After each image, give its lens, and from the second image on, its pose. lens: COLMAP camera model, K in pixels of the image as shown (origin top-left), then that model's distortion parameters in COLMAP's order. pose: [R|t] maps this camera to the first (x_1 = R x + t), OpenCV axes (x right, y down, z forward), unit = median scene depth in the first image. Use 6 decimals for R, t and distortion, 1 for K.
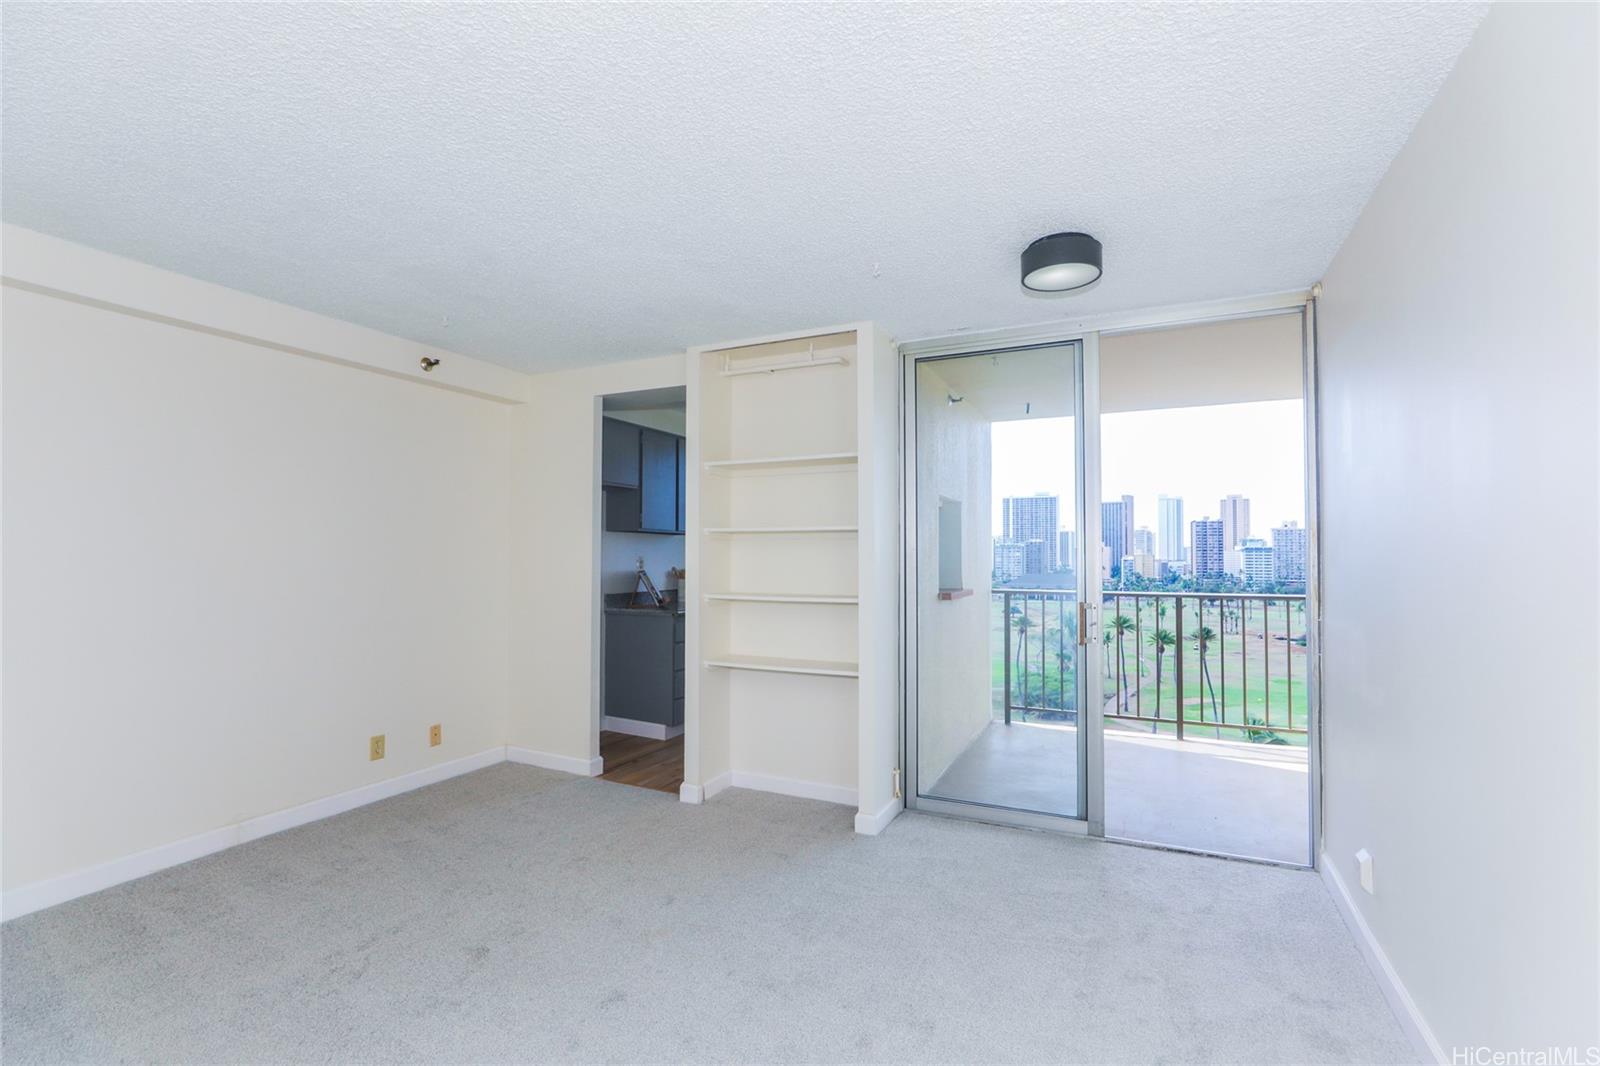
lens RADIAL K [[747.4, 0, 812.8], [0, 747.4, 537.9], [0, 0, 1]] dist [-0.017933, 0.007351]
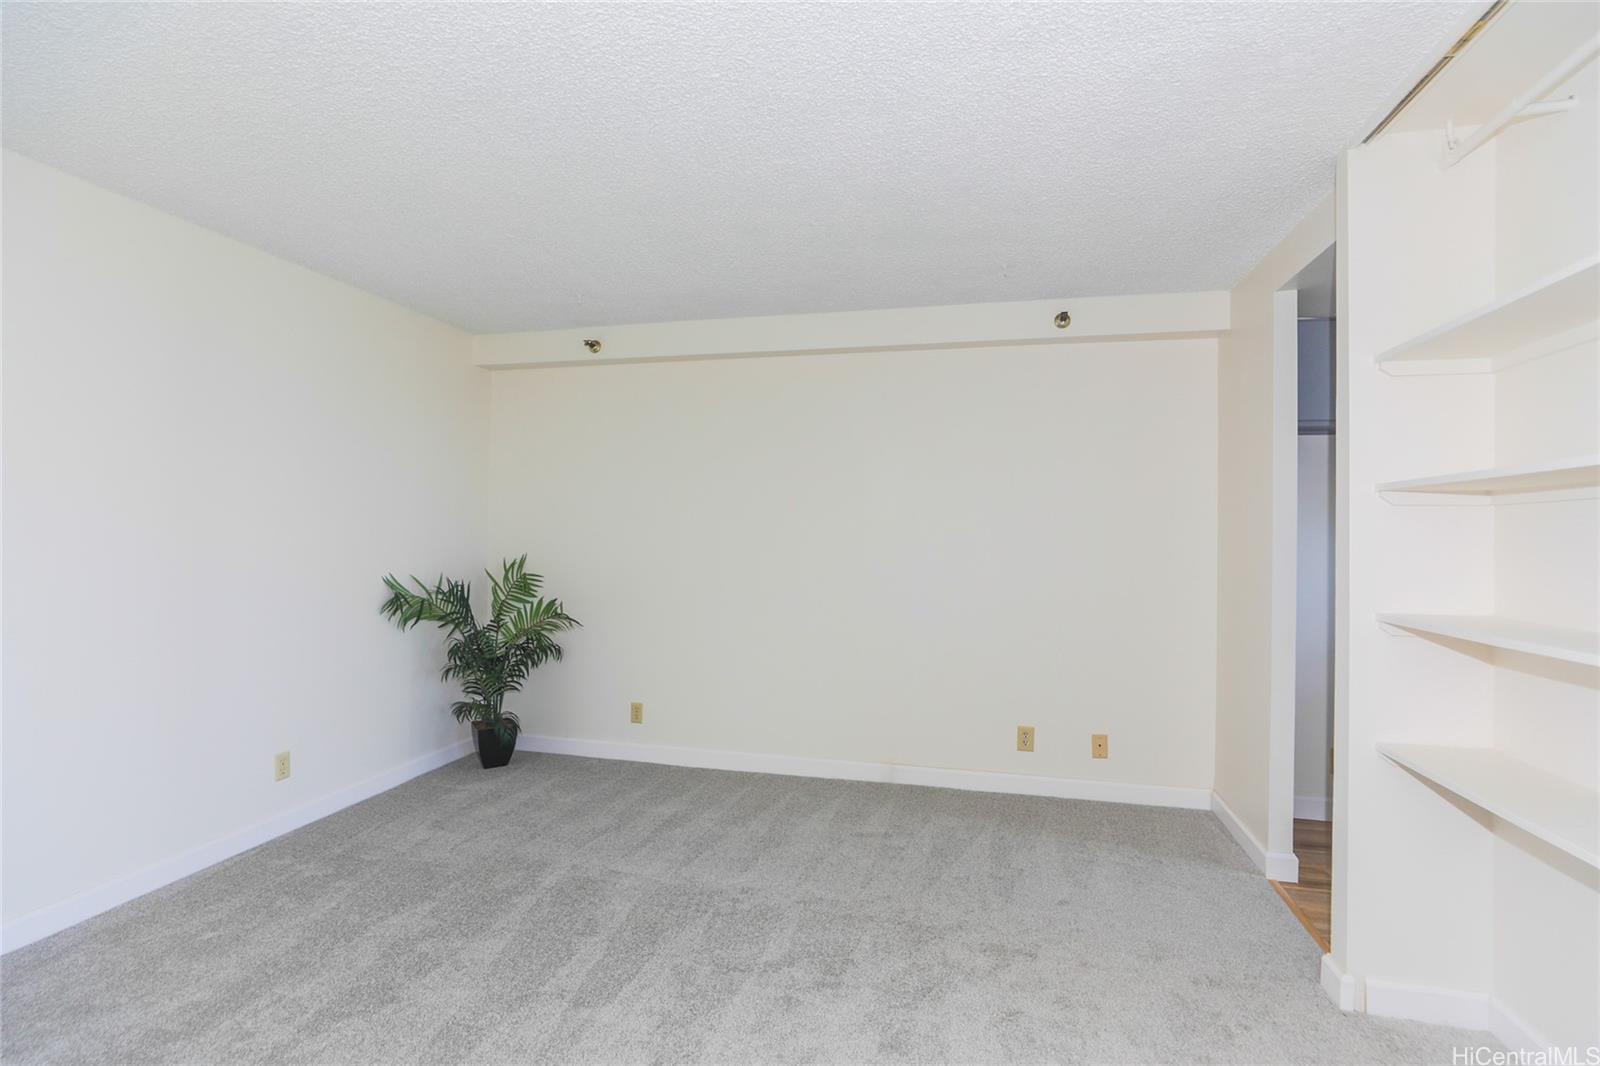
lens RADIAL K [[747.4, 0, 802.4], [0, 747.4, 532.8], [0, 0, 1]] dist [-0.017933, 0.007351]
pose [[0.189940, -0.000283, -0.981796, 0.293801], [0.012206, 0.999923, 0.002073, 0.013232], [0.981720, -0.012377, 0.189929, 0.536687]]
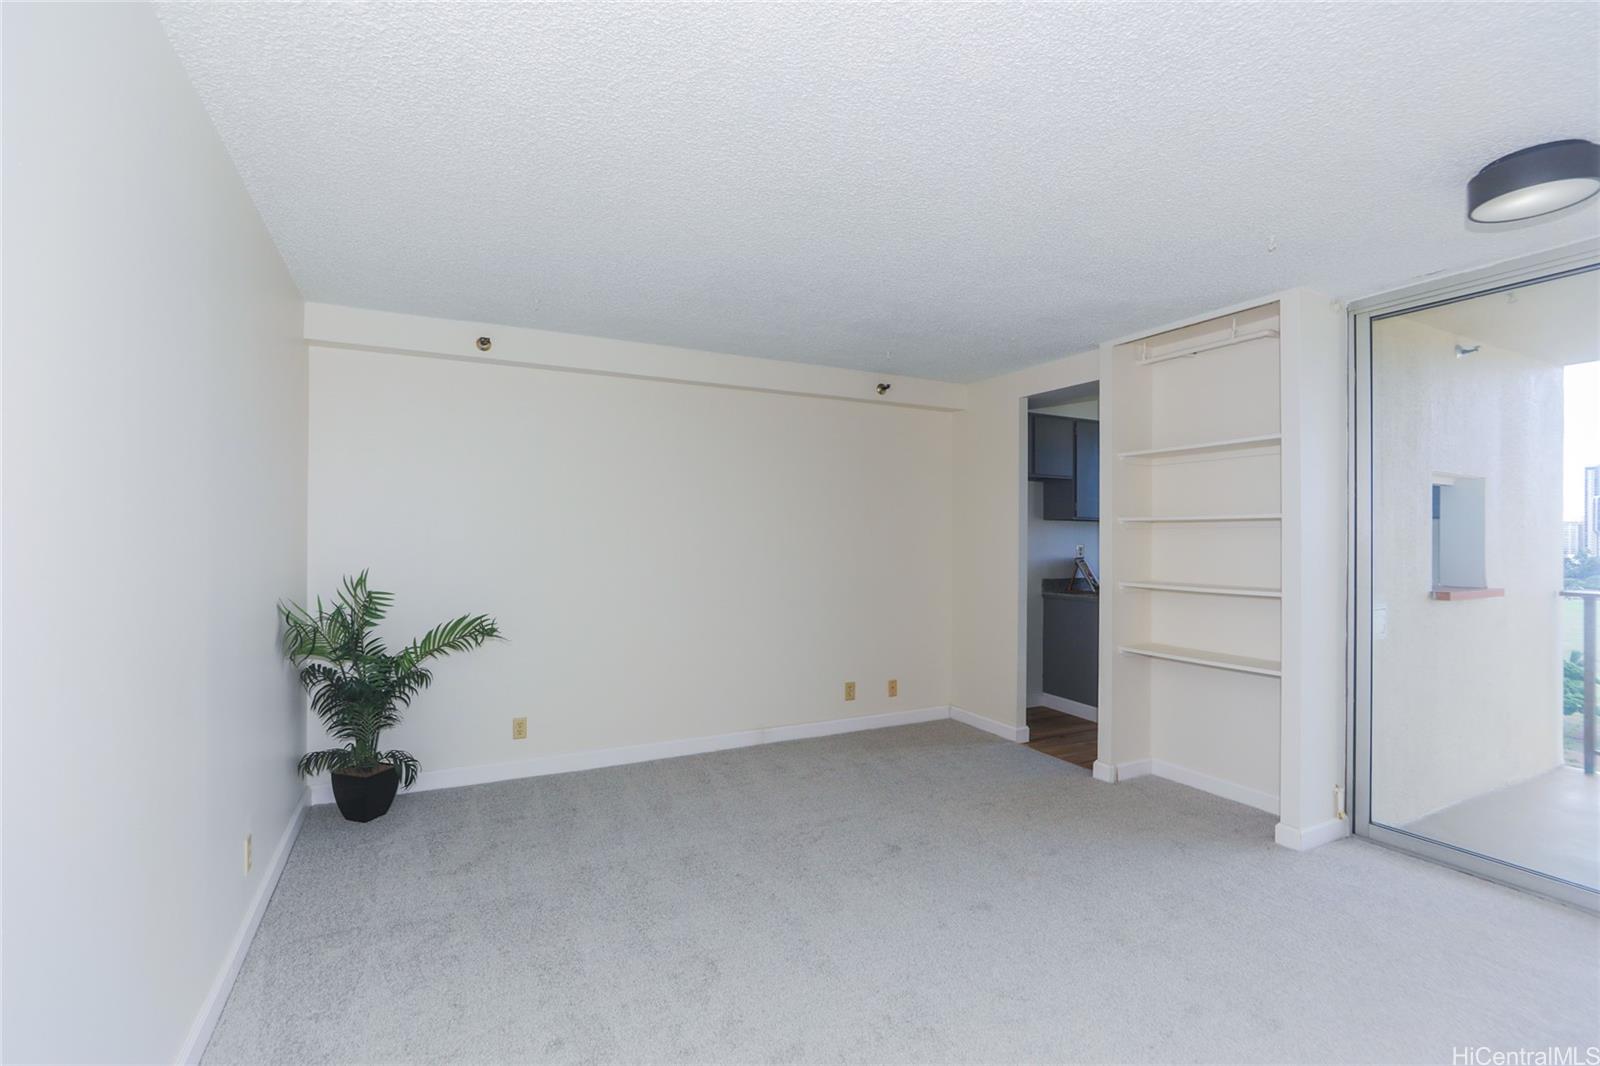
lens RADIAL K [[747.4, 0, 795.1], [0, 747.4, 537.8], [0, 0, 1]] dist [-0.017933, 0.007351]
pose [[0.791814, 0.001488, -0.610760, 0.131338], [0.010989, 0.999800, 0.016681, -0.007259], [0.610663, -0.019920, 0.791640, -0.082386]]
